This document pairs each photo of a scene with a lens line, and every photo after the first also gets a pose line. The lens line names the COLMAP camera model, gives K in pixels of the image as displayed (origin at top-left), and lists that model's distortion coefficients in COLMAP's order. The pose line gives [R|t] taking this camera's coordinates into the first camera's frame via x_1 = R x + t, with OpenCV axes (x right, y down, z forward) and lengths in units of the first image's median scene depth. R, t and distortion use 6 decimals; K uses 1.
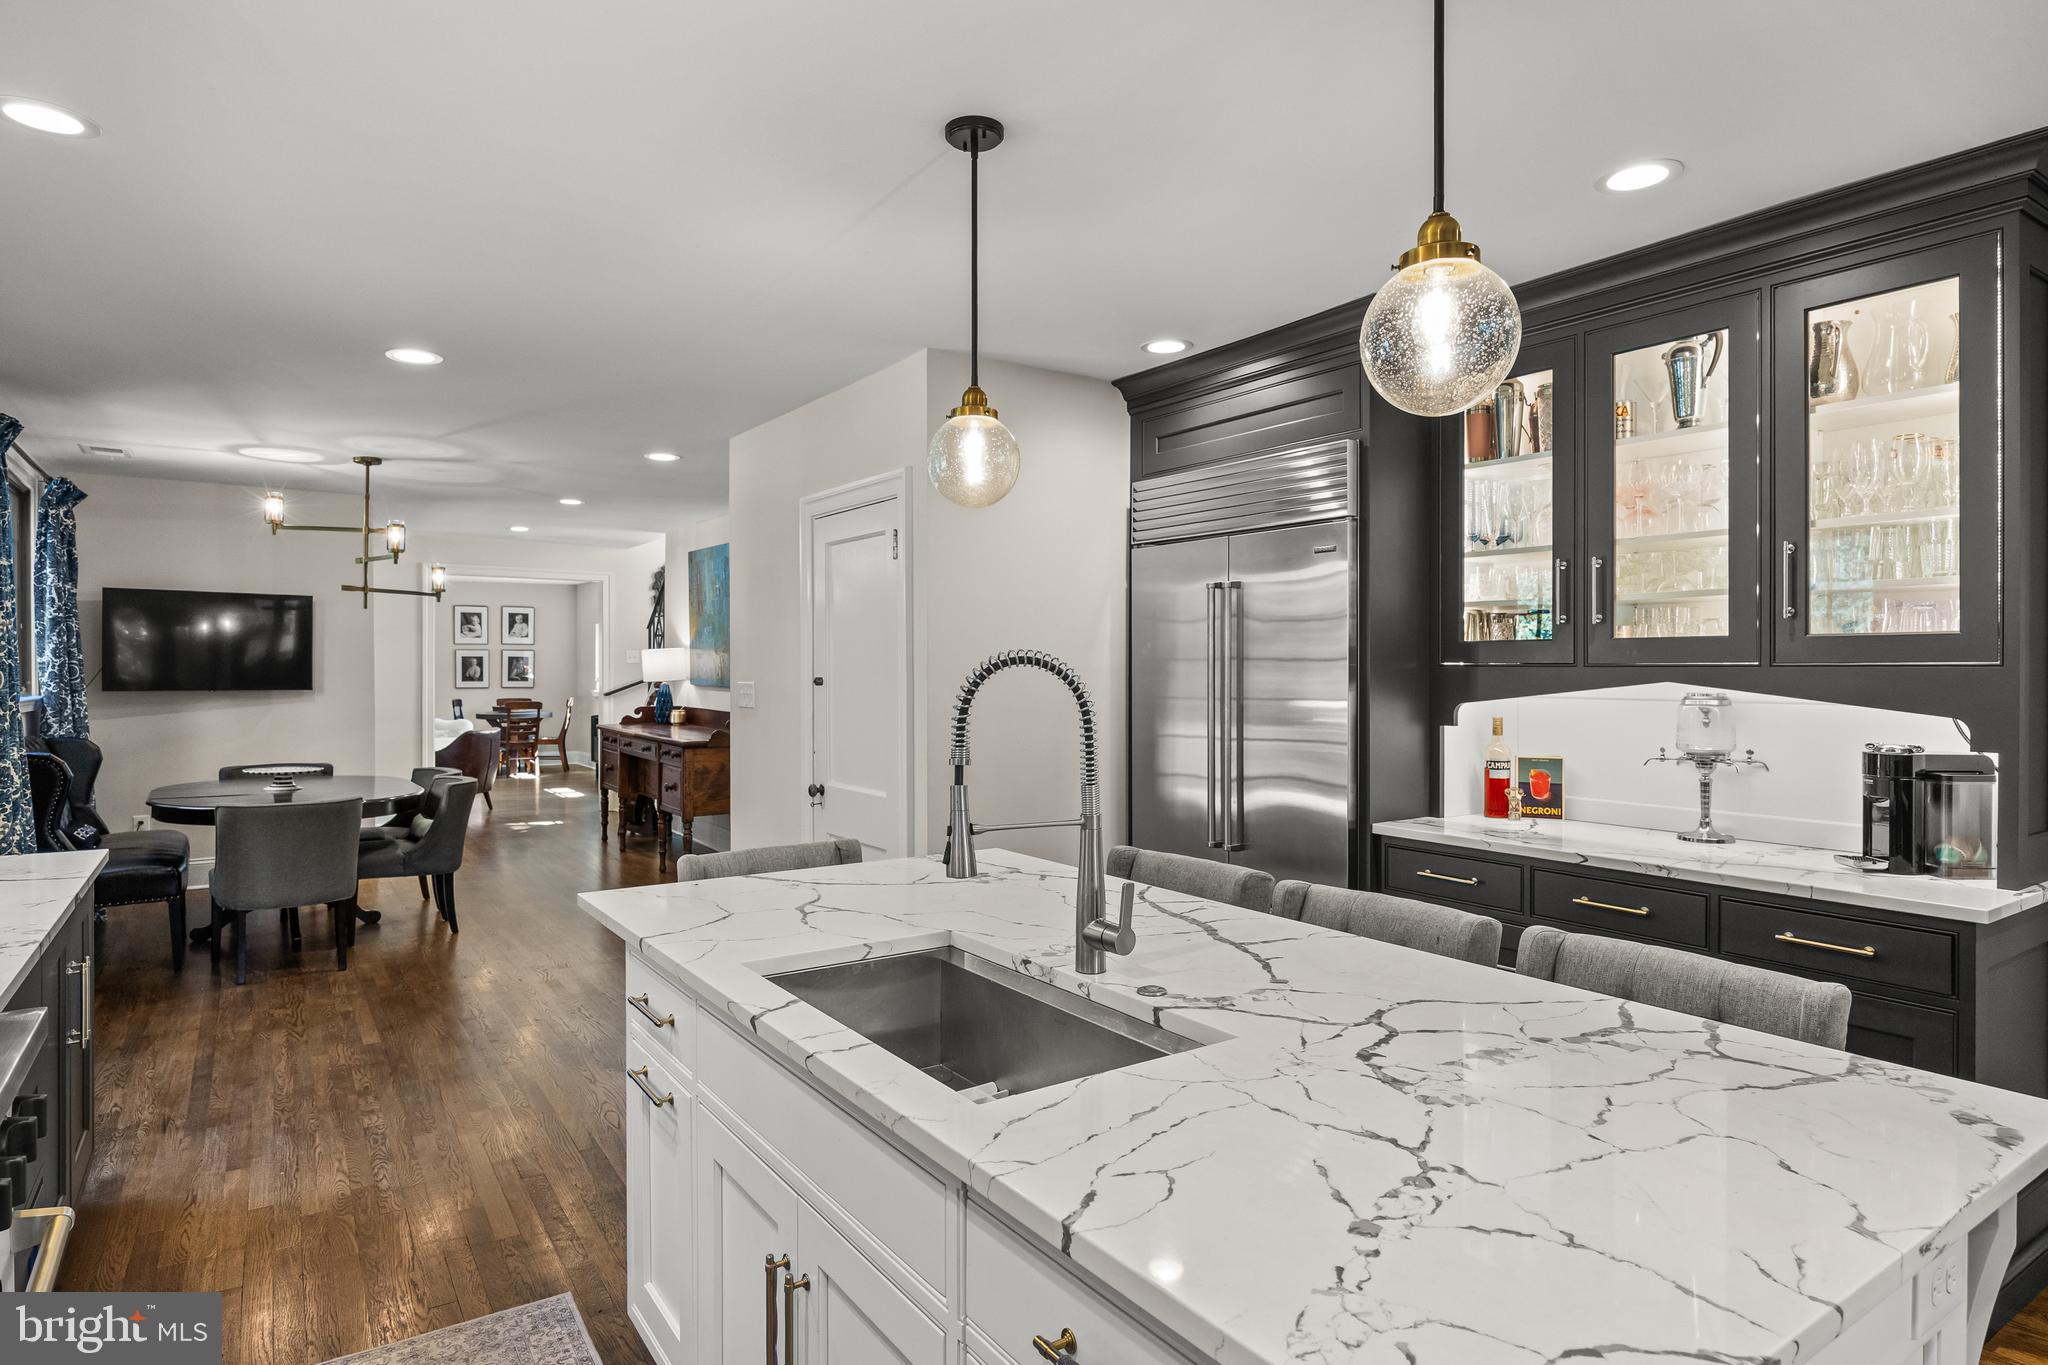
lens RADIAL K [[1147.4, 0, 1023.9], [0, 1147.4, 676.3], [0, 0, 1]] dist [-0.001408, -0.000240]
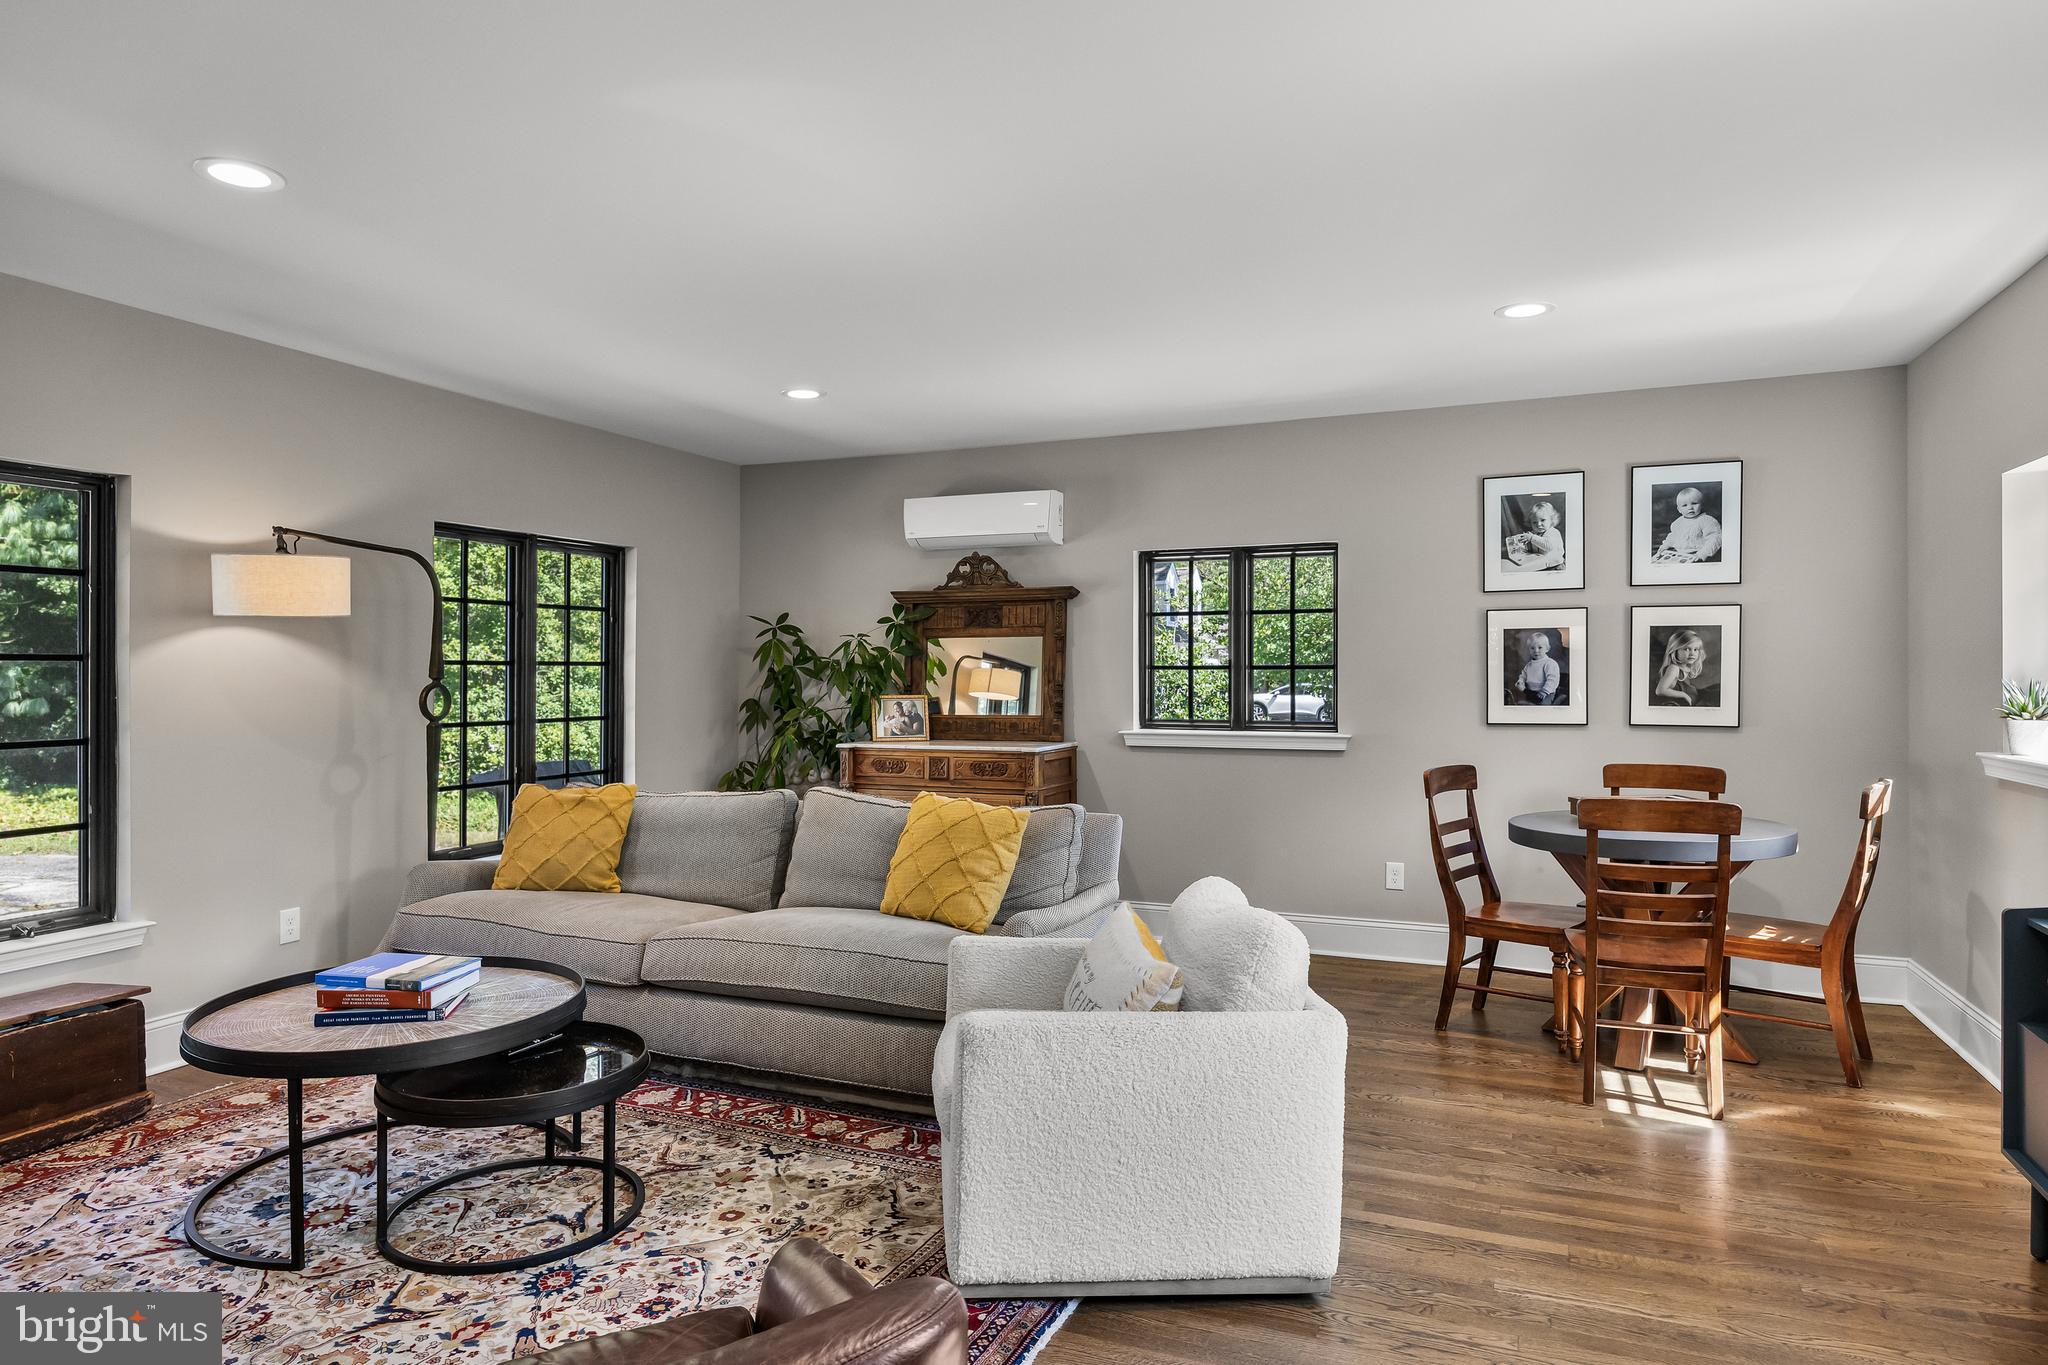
lens RADIAL K [[1195.8, 0, 1023.1], [0, 1195.8, 679.5], [0, 0, 1]] dist [0.002687, 0.000475]
pose [[0.531961, -0.002733, -0.846765, -0.269315], [-0.000333, 0.999994, -0.003437, -0.001734], [0.846769, 0.002111, 0.531957, 0.692717]]
